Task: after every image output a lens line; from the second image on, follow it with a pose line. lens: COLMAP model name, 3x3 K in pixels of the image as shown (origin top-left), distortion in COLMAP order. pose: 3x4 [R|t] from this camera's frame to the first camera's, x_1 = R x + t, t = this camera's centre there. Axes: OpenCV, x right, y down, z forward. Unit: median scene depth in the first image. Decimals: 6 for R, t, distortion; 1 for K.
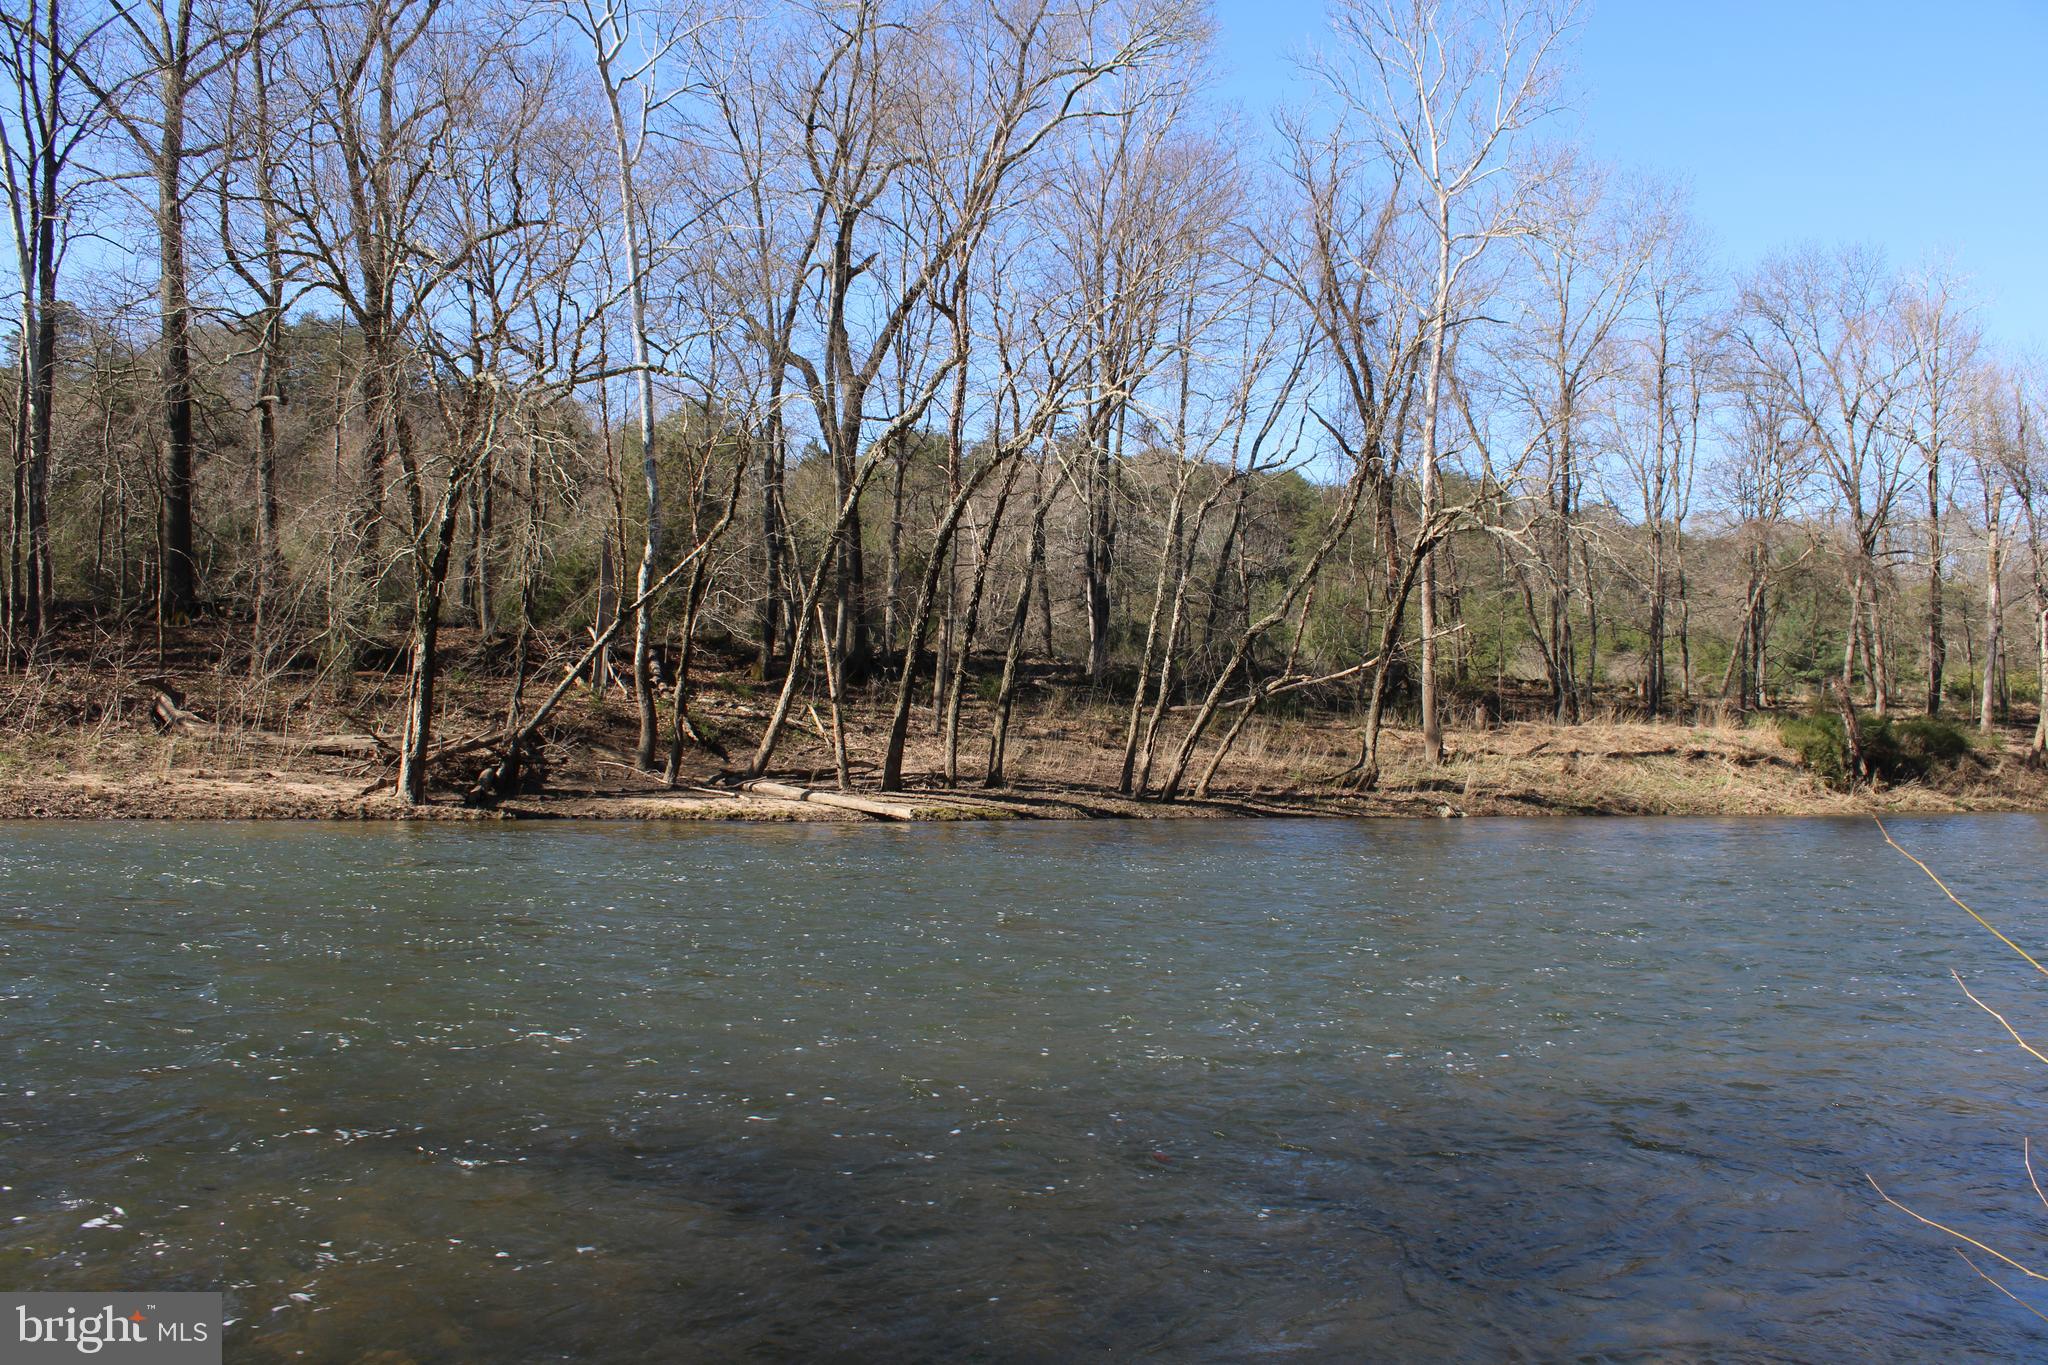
lens RADIAL K [[1711.3, 0, 1034.4], [0, 1711.3, 688.7], [0, 0, 1]] dist [-0.157685, 0.133685]
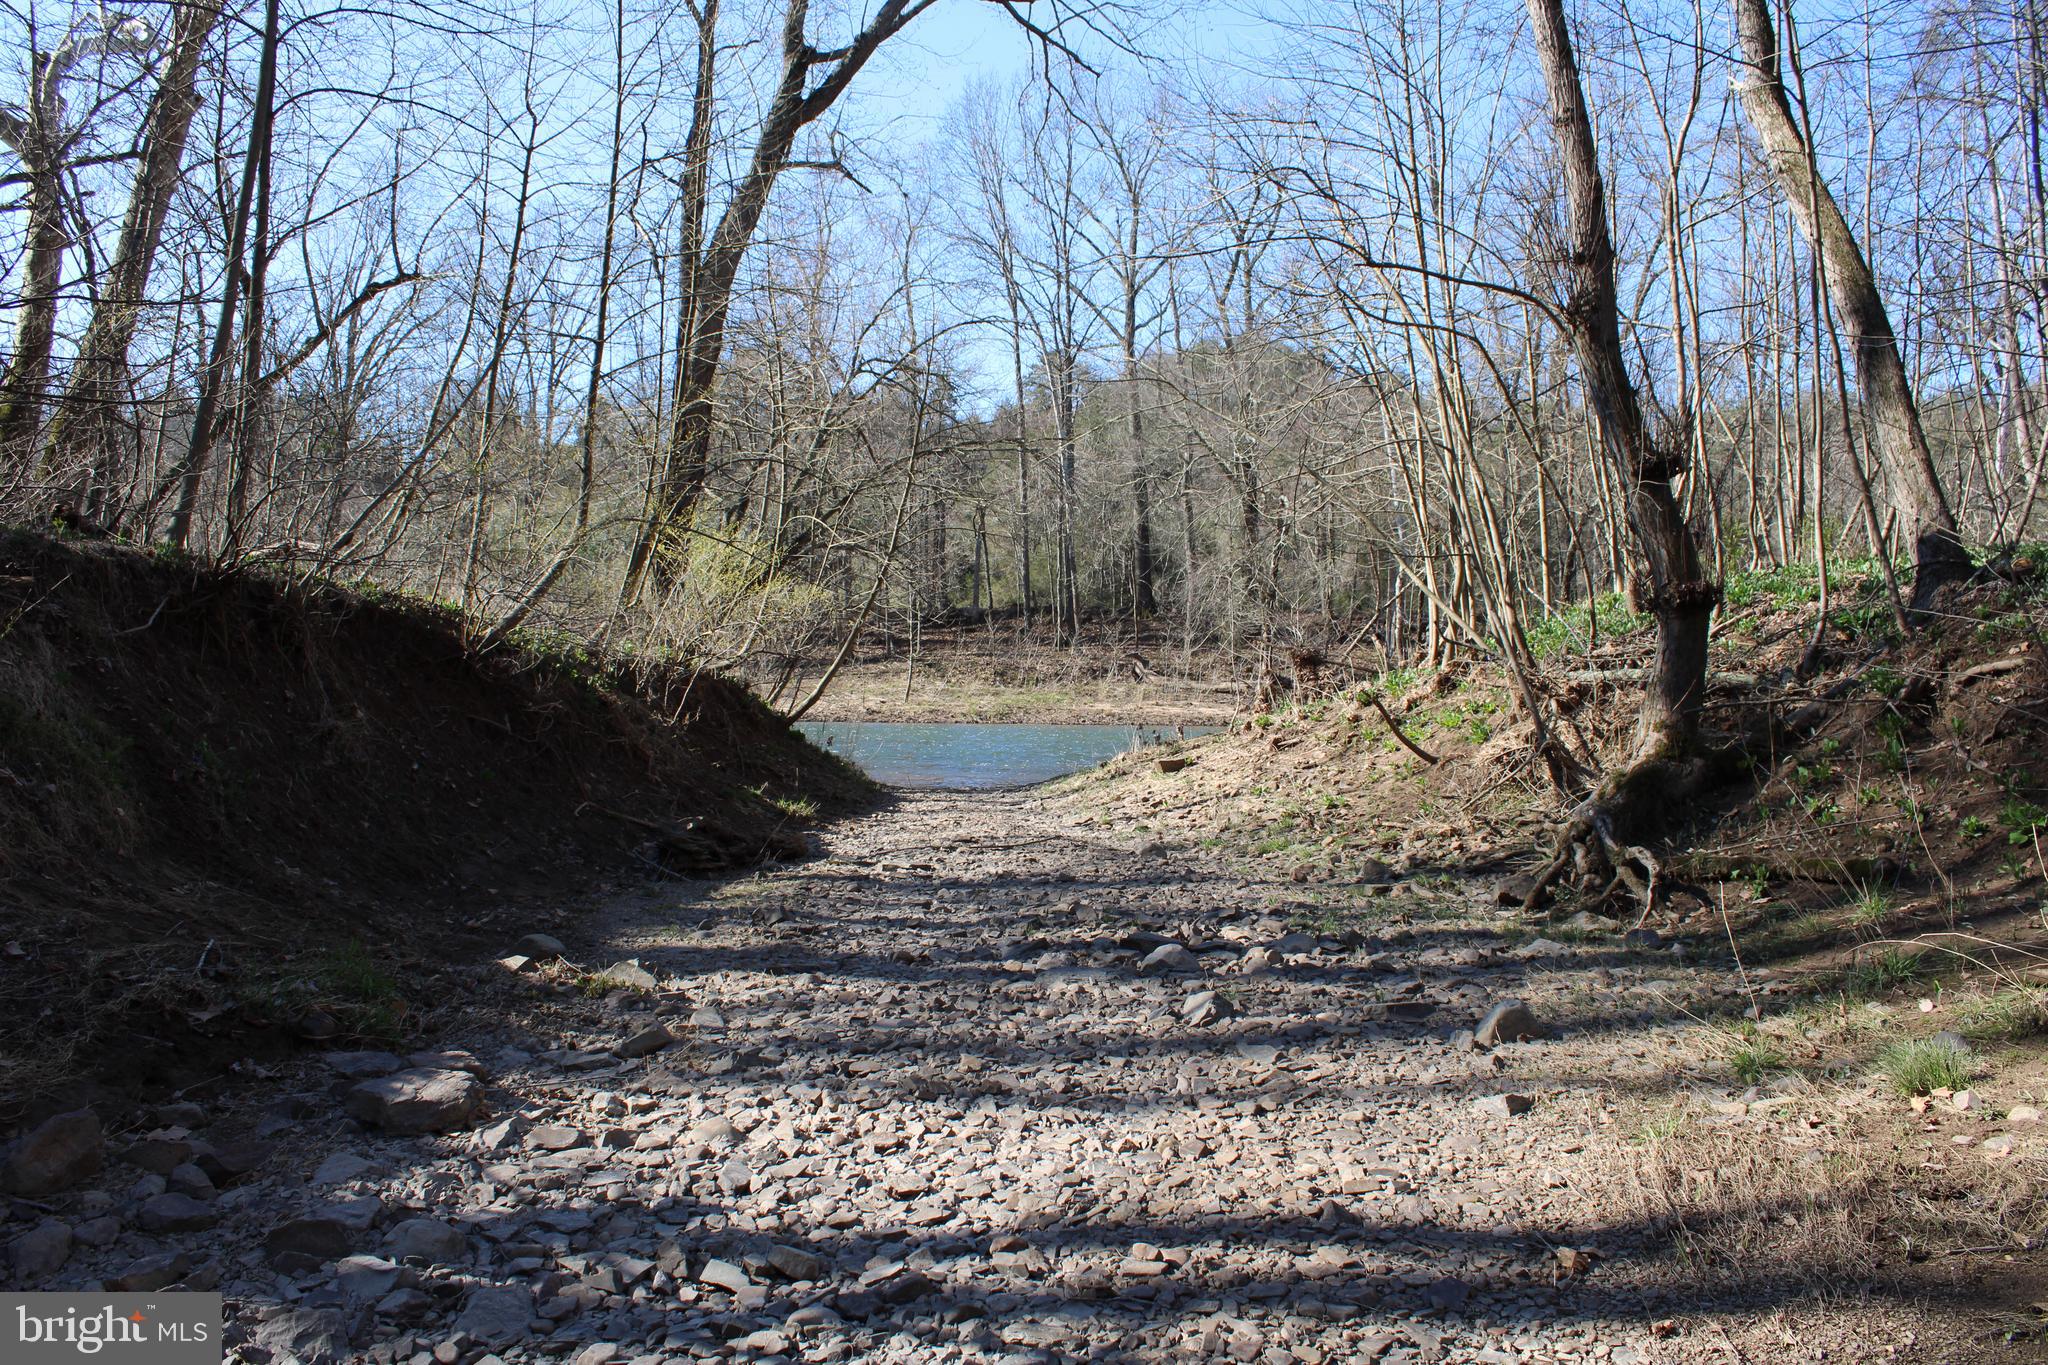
lens RADIAL K [[1711.3, 0, 1024.4], [0, 1711.3, 682.7], [0, 0, 1]] dist [-0.157685, 0.133685]
pose [[0.852676, -0.008525, -0.522371, 0.363141], [0.025886, 0.999328, 0.025947, -0.025289], [0.521799, -0.035646, 0.852323, -0.695841]]
